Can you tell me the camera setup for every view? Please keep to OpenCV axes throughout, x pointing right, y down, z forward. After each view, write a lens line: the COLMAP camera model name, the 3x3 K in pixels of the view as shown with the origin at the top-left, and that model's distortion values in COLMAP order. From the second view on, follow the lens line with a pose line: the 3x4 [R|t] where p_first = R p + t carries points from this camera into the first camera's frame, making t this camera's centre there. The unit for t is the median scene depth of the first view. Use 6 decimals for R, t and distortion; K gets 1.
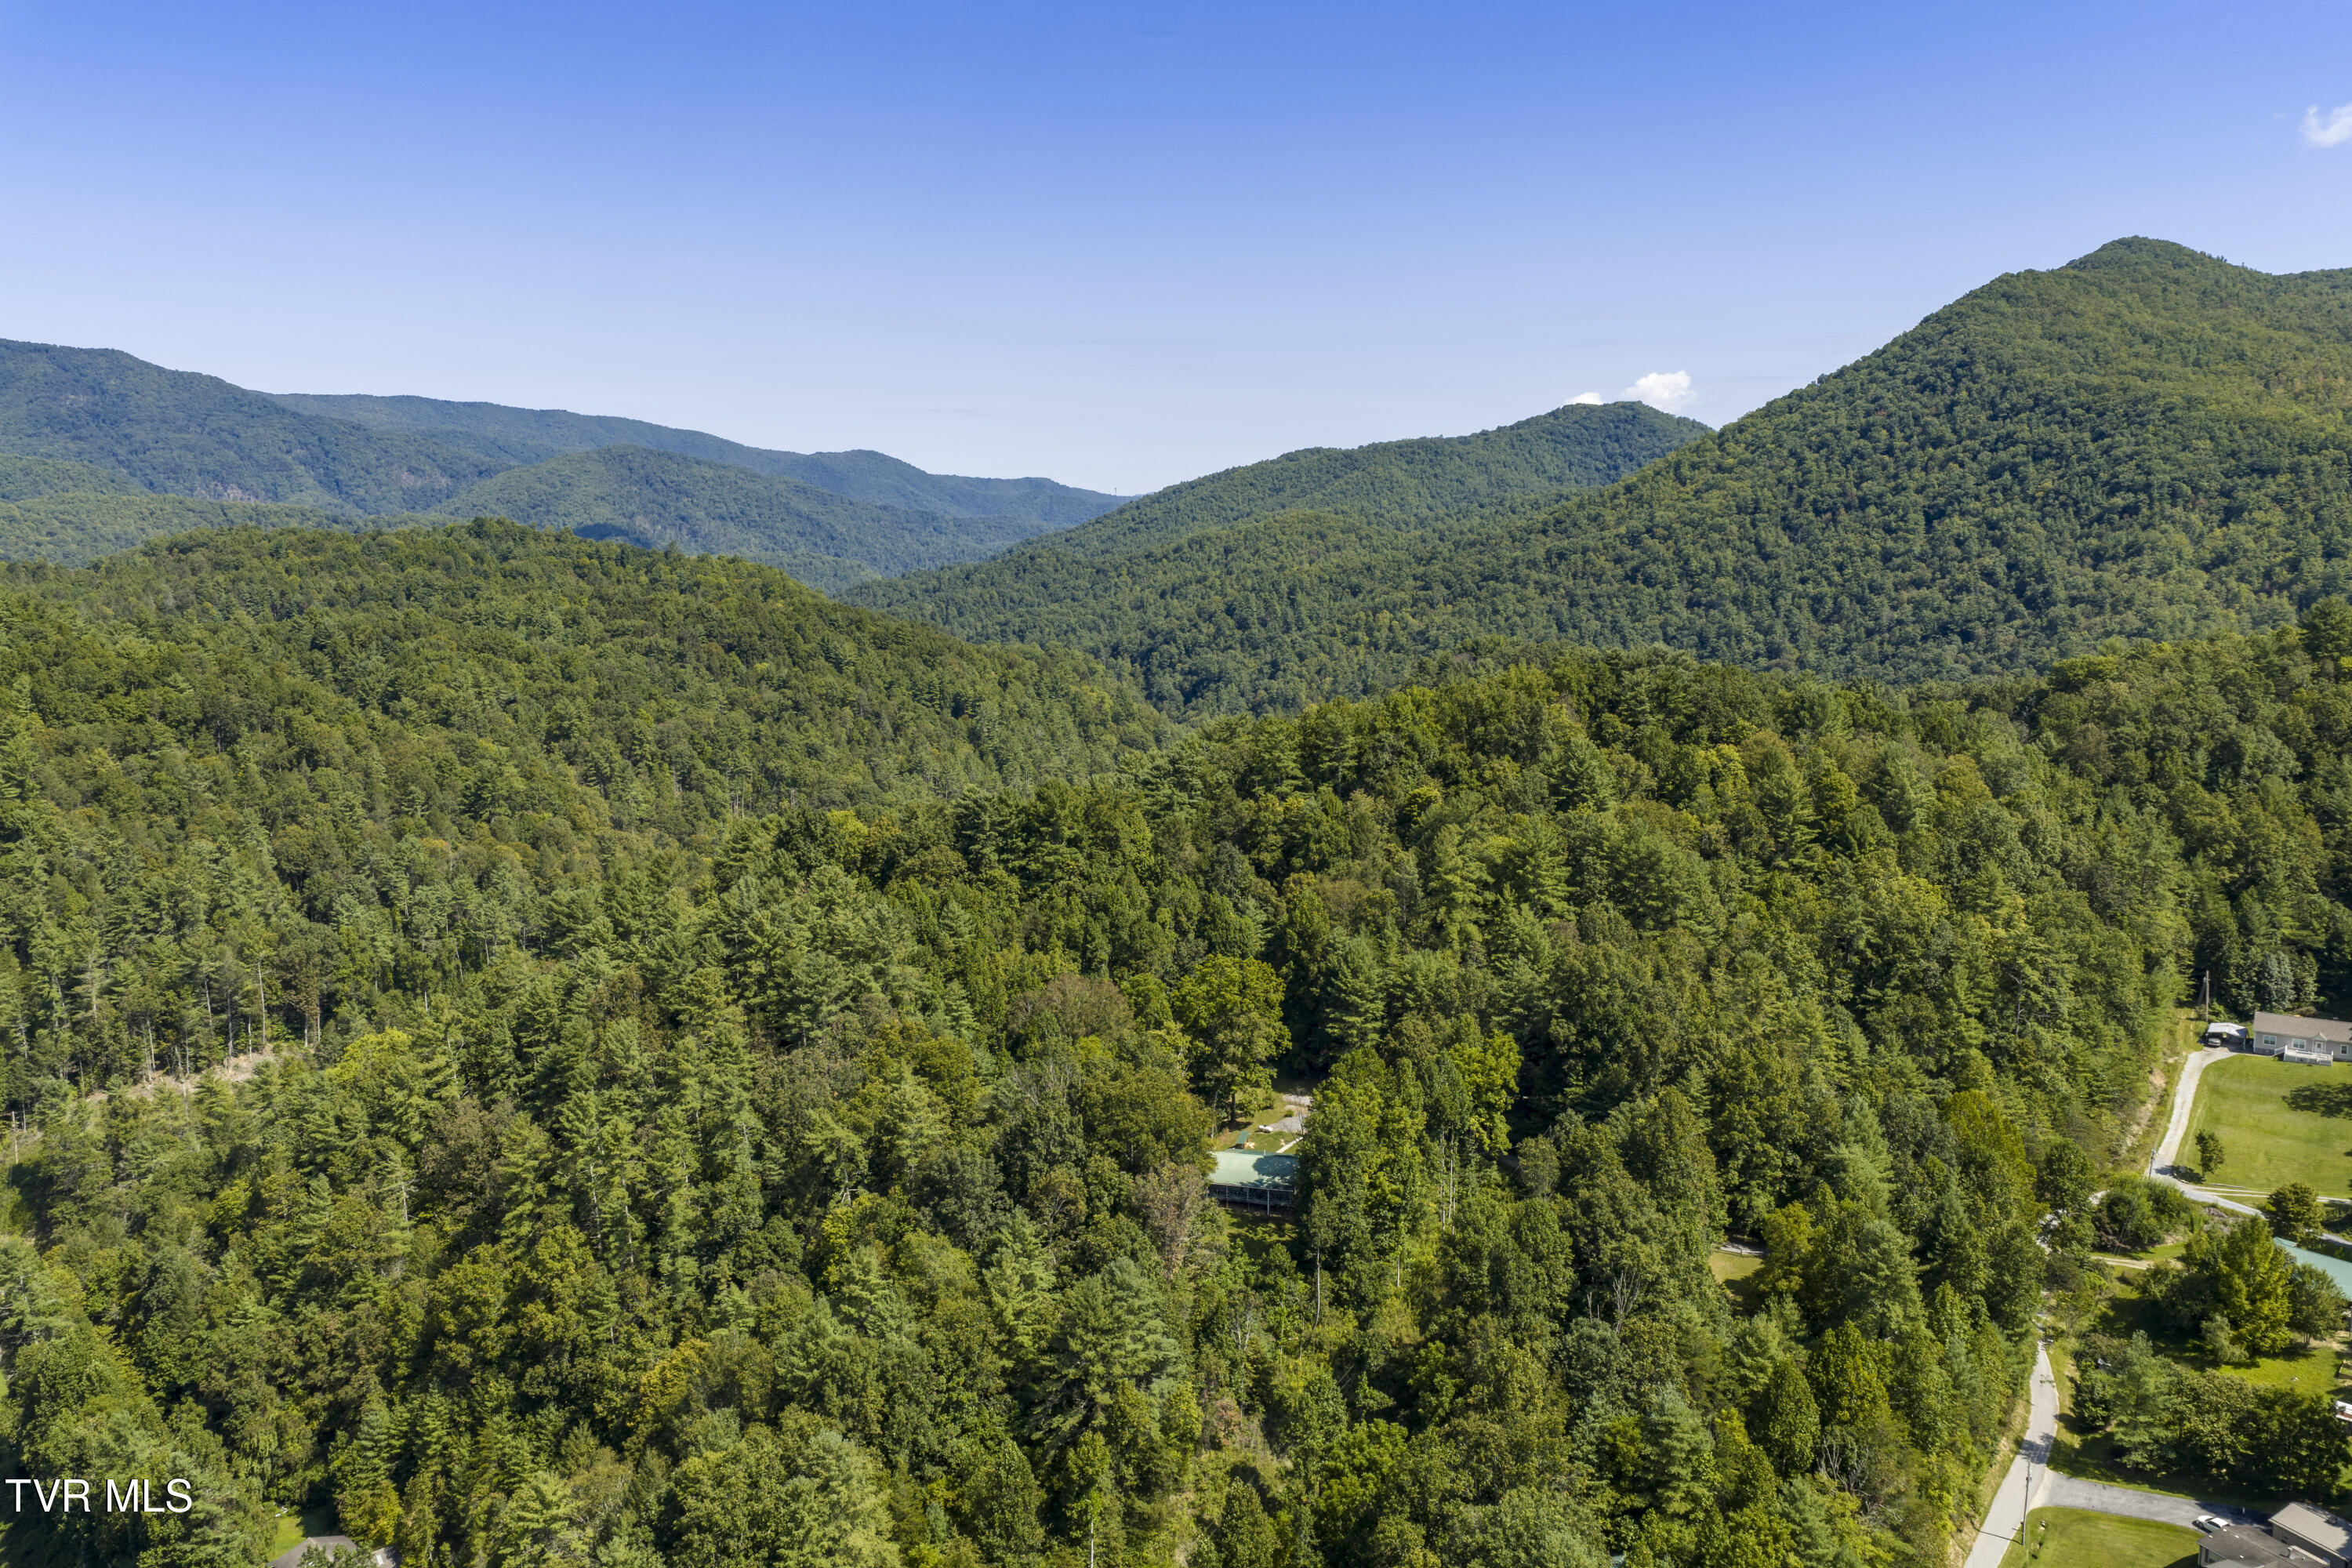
lens RADIAL K [[1938.9, 0, 1179.0], [0, 1938.9, 784.0], [0, 0, 1]] dist [0.018398, -0.026514]
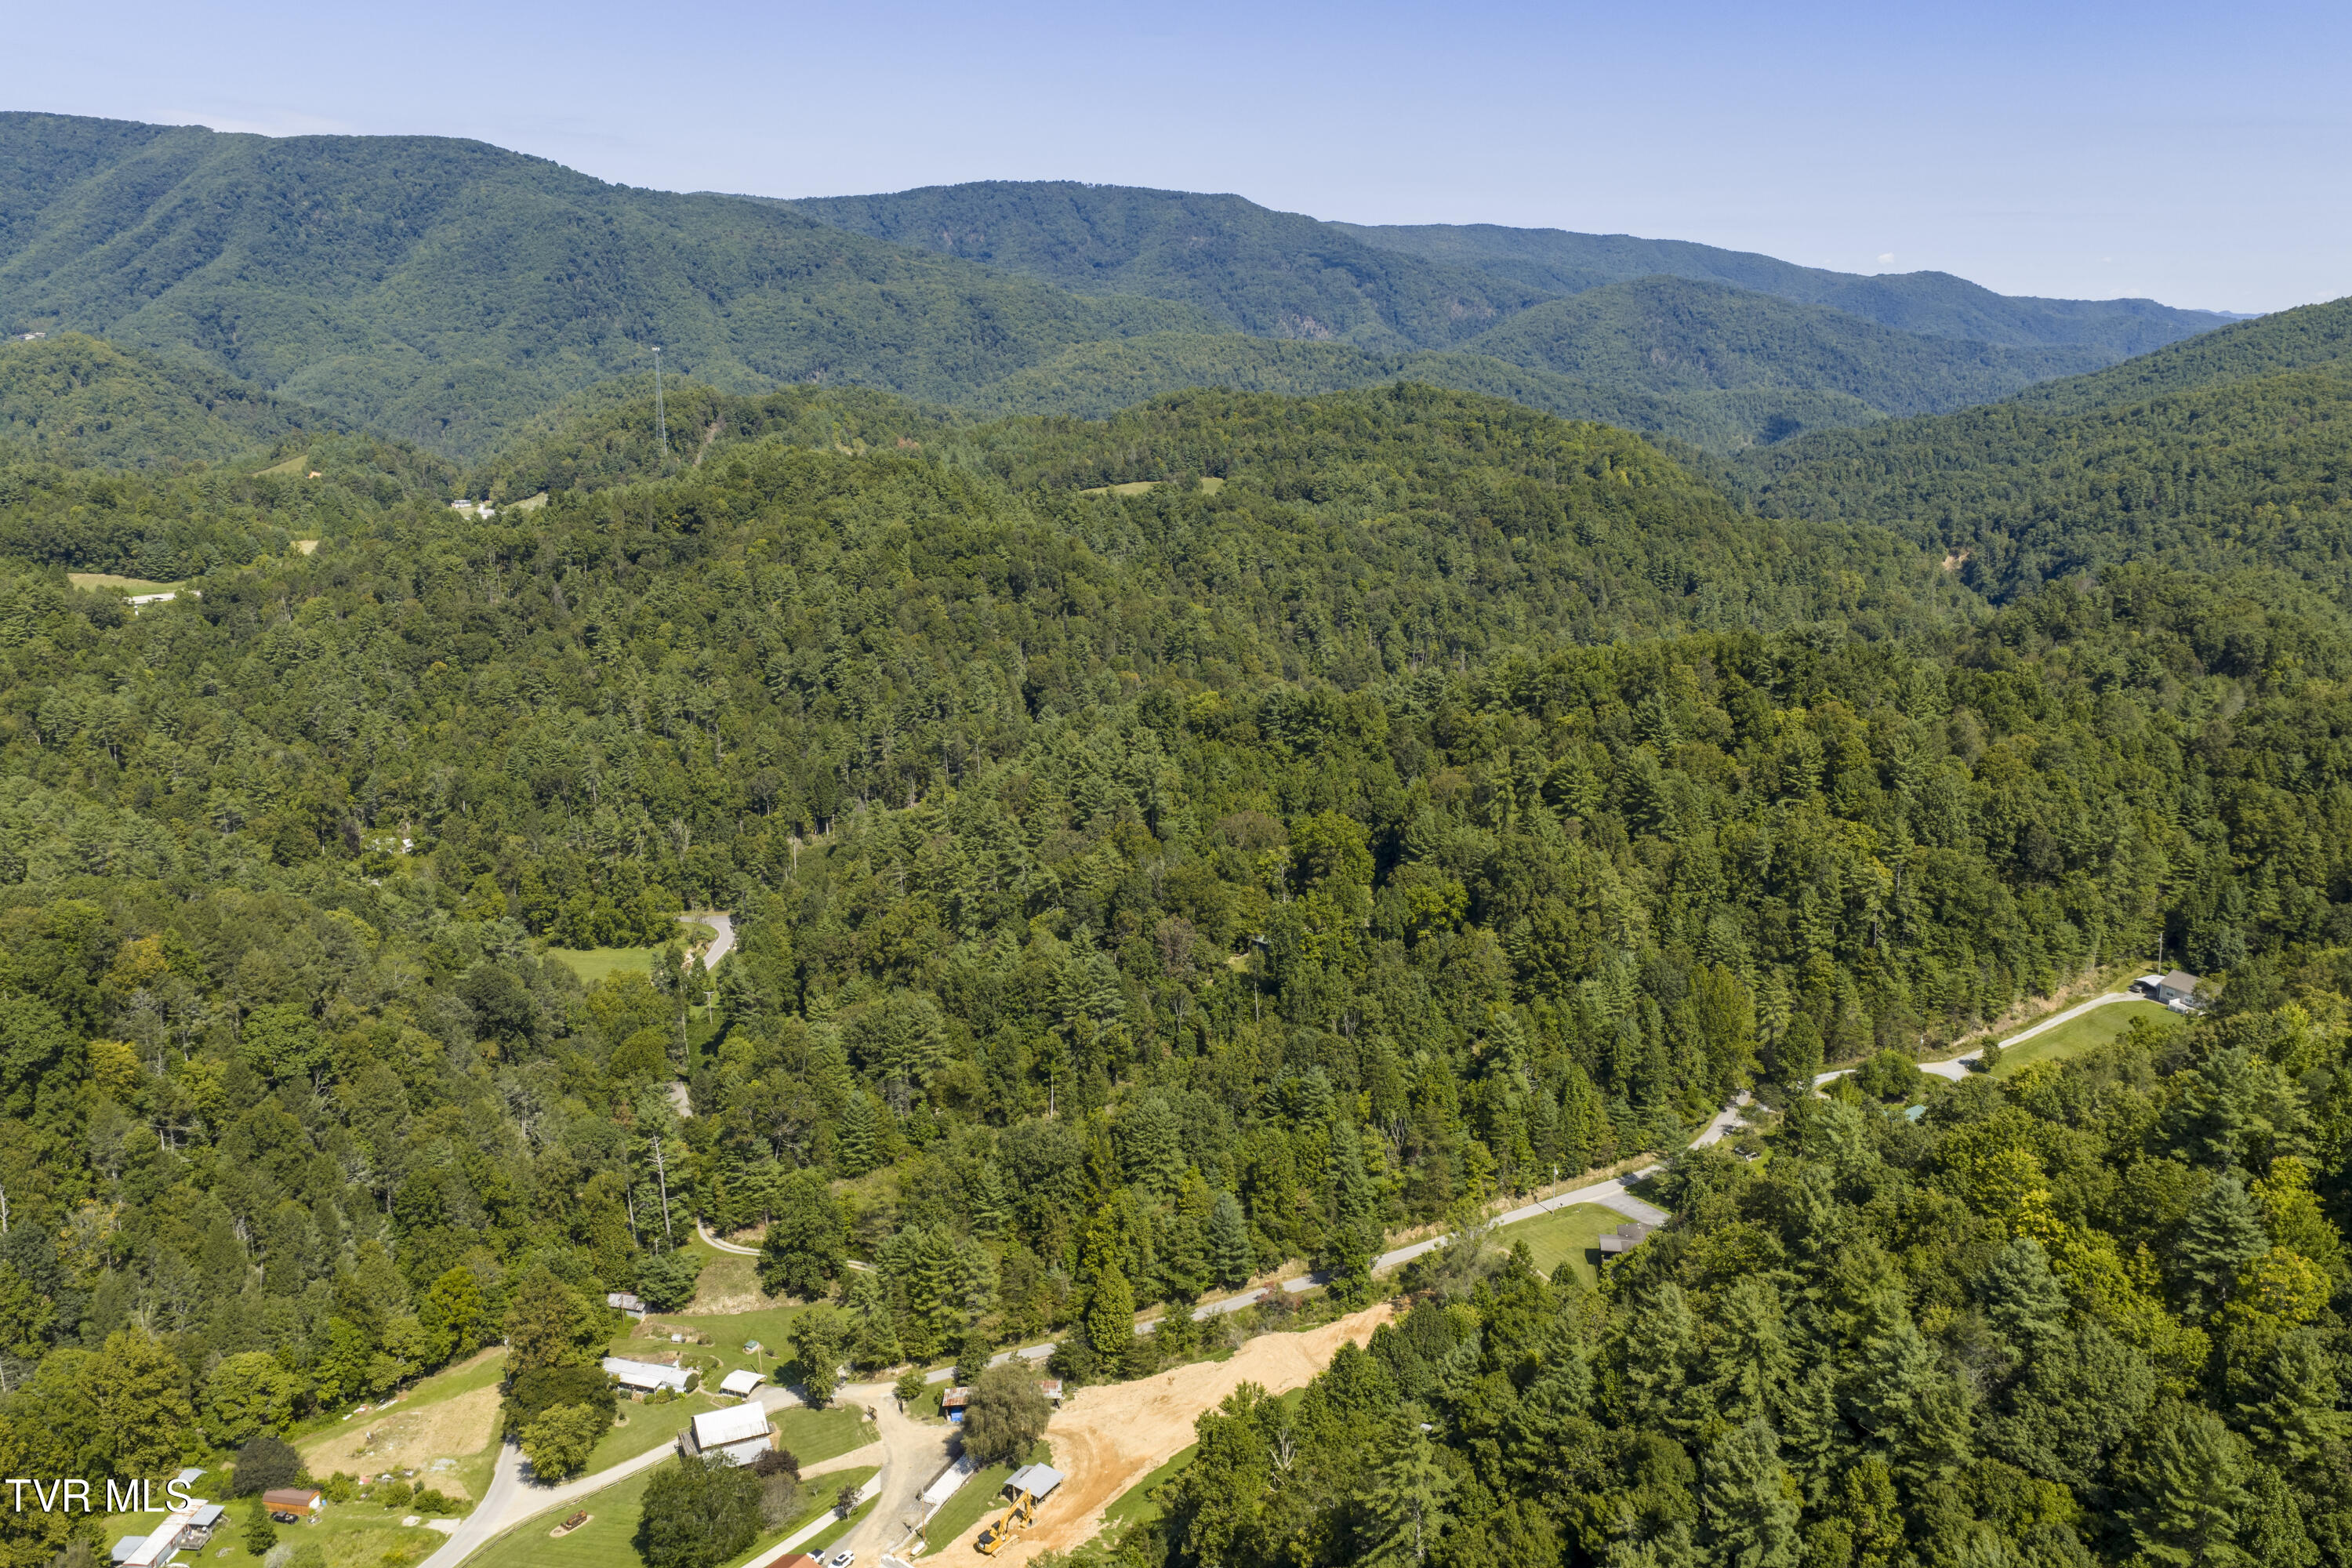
lens RADIAL K [[1938.9, 0, 1175.6], [0, 1938.9, 779.5], [0, 0, 1]] dist [0.018398, -0.026514]
pose [[0.858021, 0.123036, -0.498660, 0.612403], [-0.077363, 0.990766, 0.111341, -0.091187], [0.507754, -0.056955, 0.859617, -0.376346]]
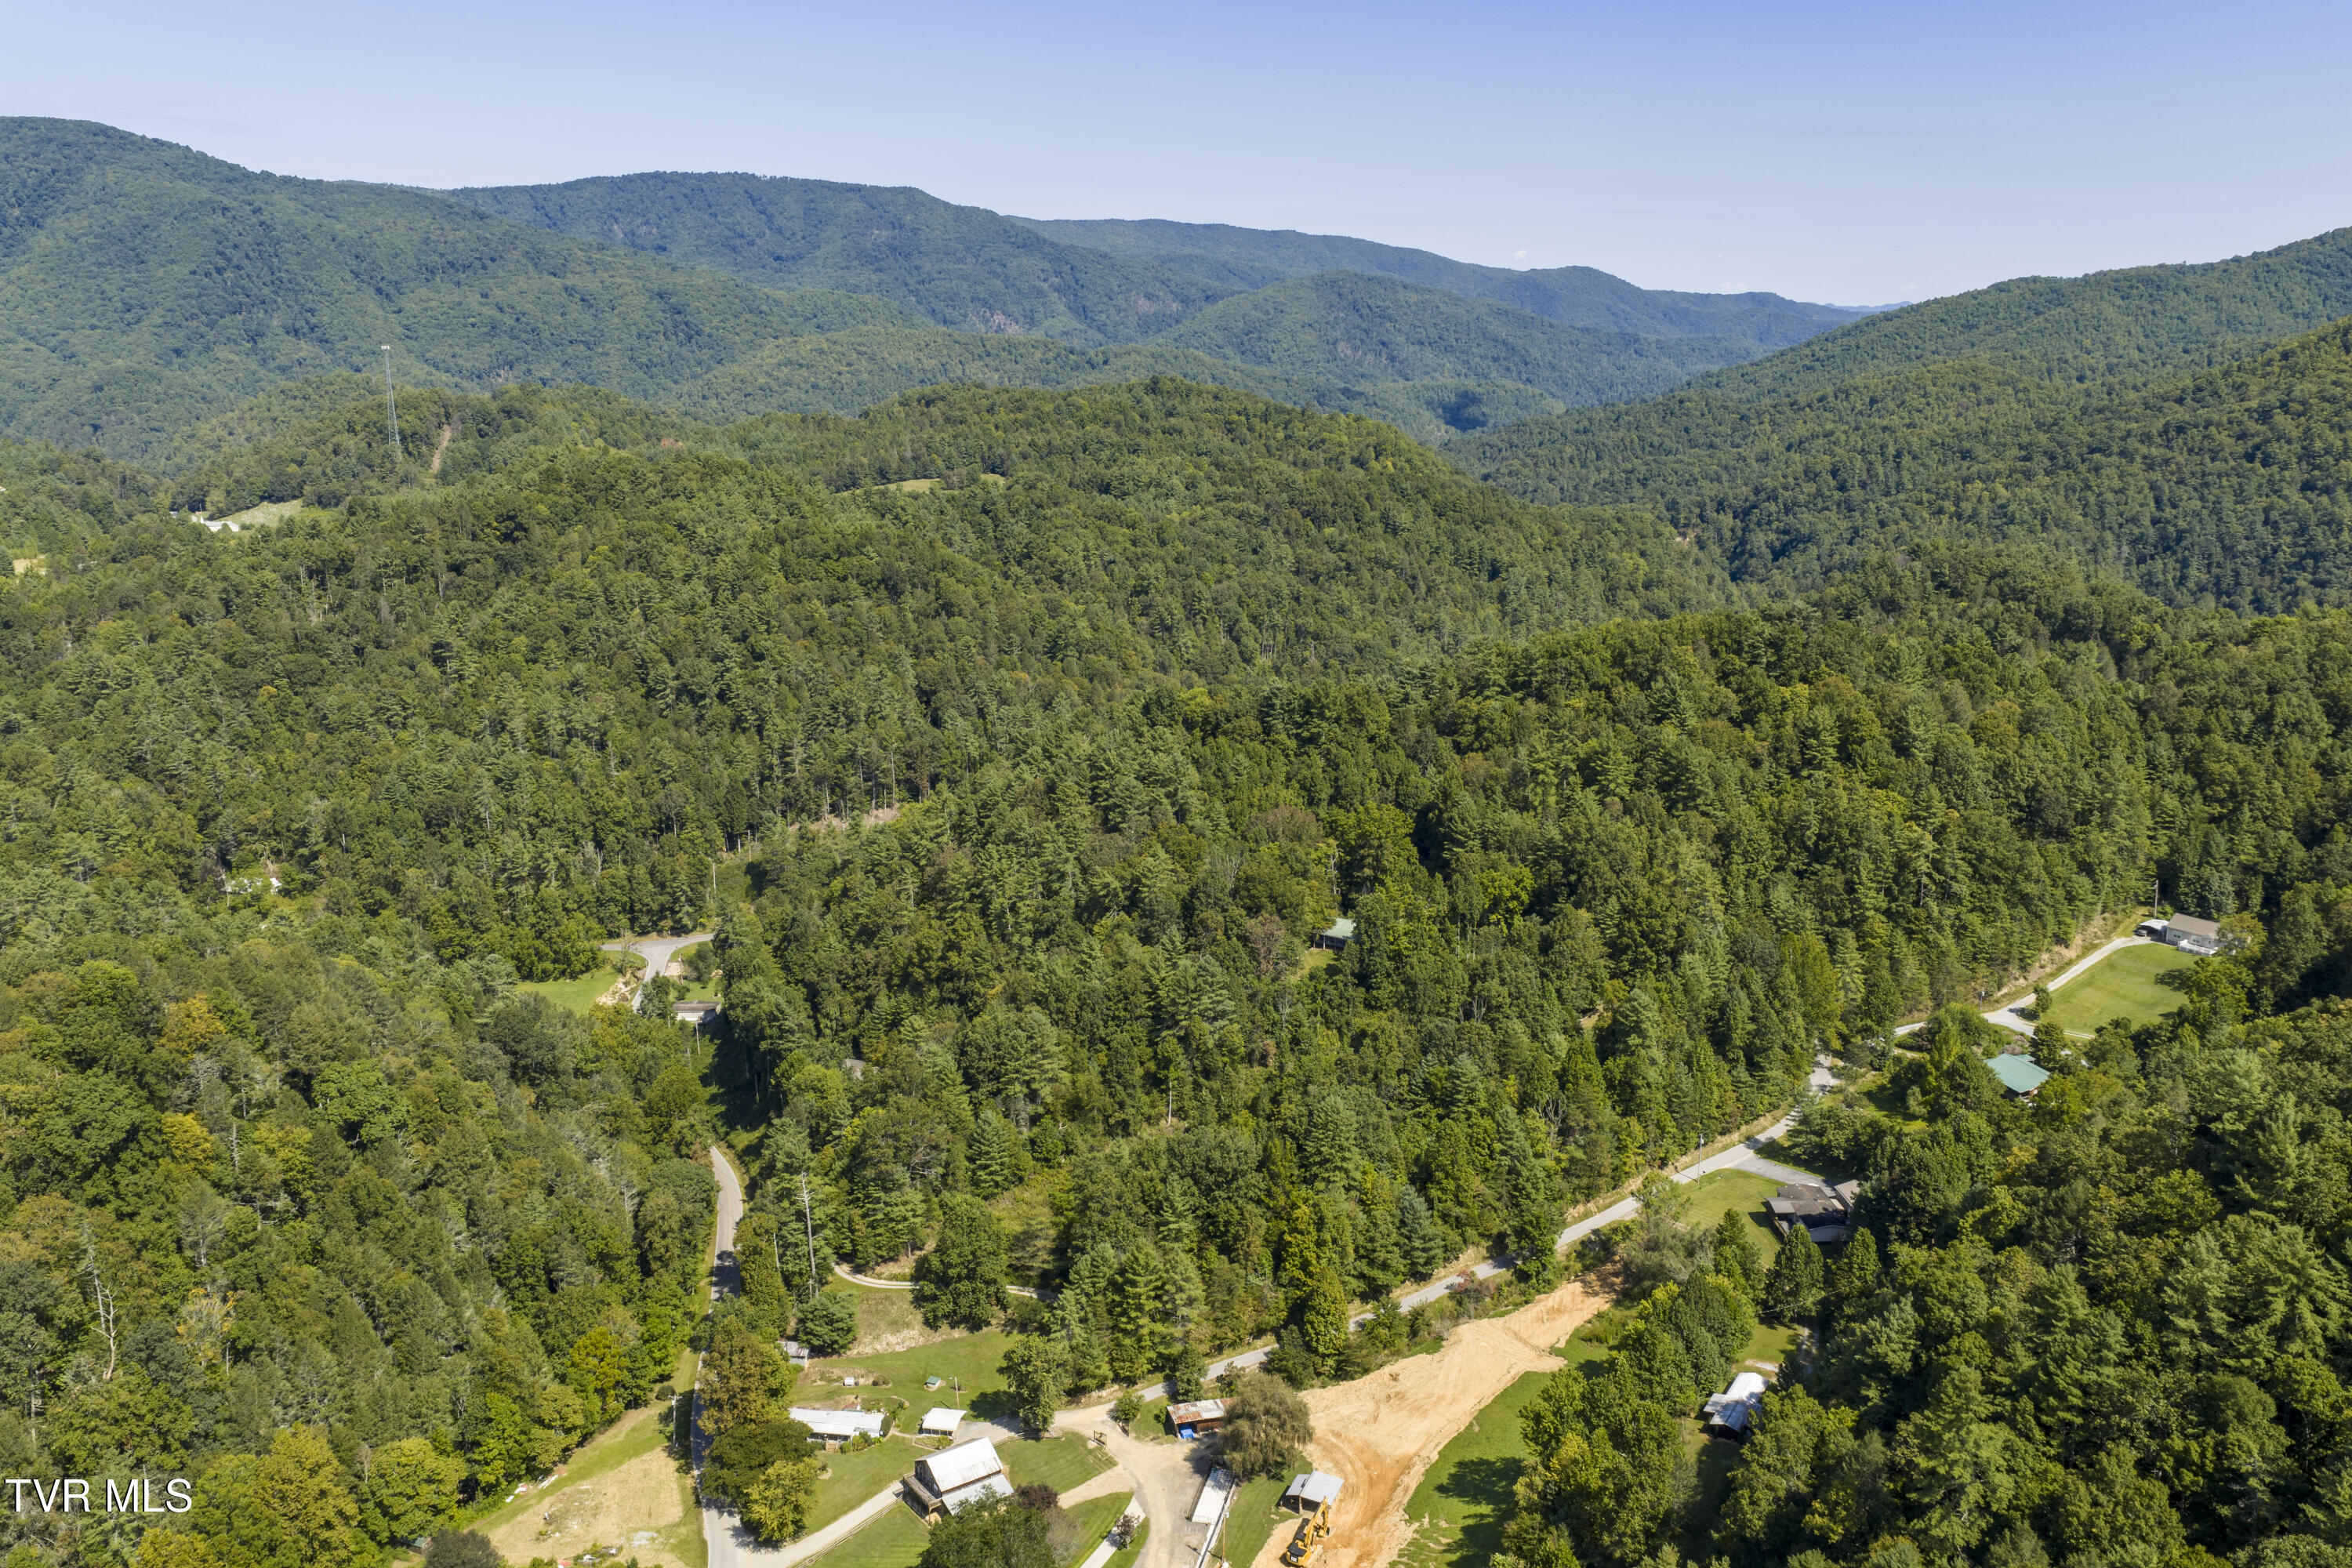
lens RADIAL K [[1938.9, 0, 1175.6], [0, 1938.9, 782.6], [0, 0, 1]] dist [0.018398, -0.026514]
pose [[0.933052, 0.086328, -0.349229, 0.372237], [-0.052702, 0.993108, 0.104686, -0.075662], [0.355859, -0.079273, 0.931171, -0.480420]]
